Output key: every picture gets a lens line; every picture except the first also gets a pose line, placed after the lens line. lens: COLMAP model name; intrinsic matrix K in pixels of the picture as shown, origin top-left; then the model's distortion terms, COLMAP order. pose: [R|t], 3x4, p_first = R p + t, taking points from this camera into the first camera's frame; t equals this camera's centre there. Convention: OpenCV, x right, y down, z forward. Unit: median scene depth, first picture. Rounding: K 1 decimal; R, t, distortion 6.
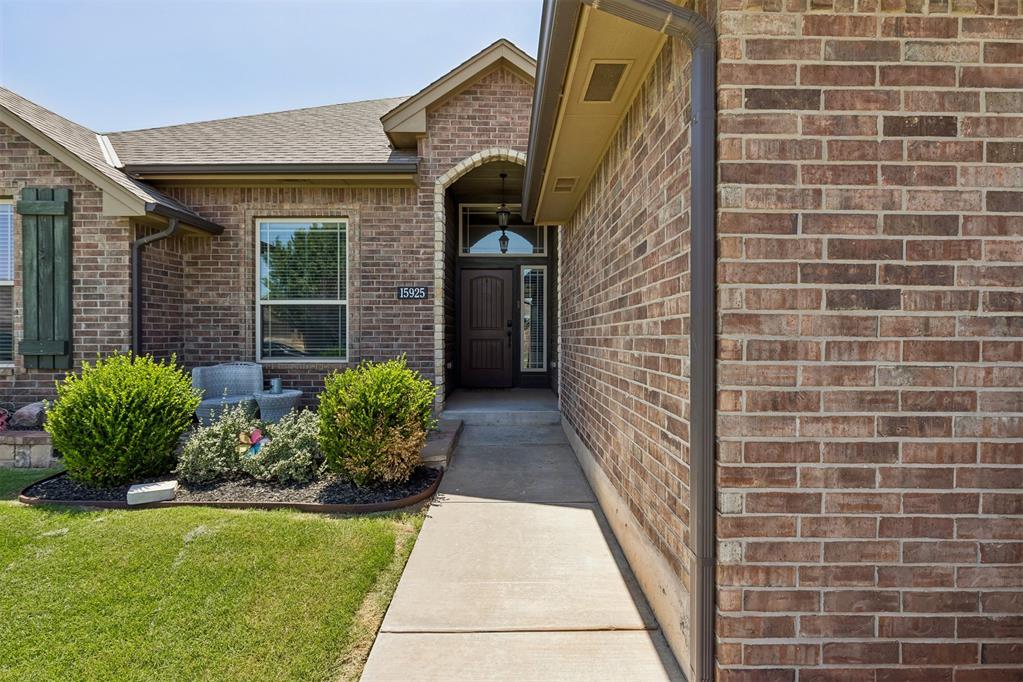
lens RADIAL K [[458.5, 0, 511.5], [0, 458.5, 341.0], [0, 0, 1]] dist [0.004441, -0.000440]
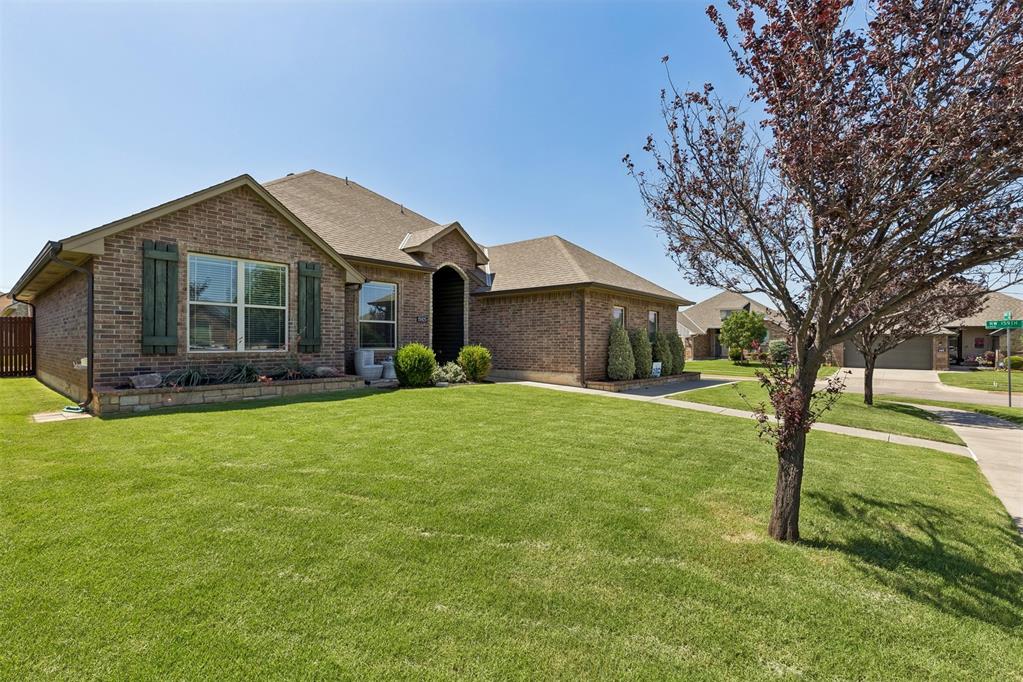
lens RADIAL K [[458.5, 0, 511.5], [0, 458.5, 341.0], [0, 0, 1]] dist [0.004441, -0.000440]
pose [[0.658569, 0.007891, 0.752479, -1.730143], [0.005744, 0.999863, -0.015512, 0.044269], [-0.752498, 0.014539, 0.658434, -0.895345]]
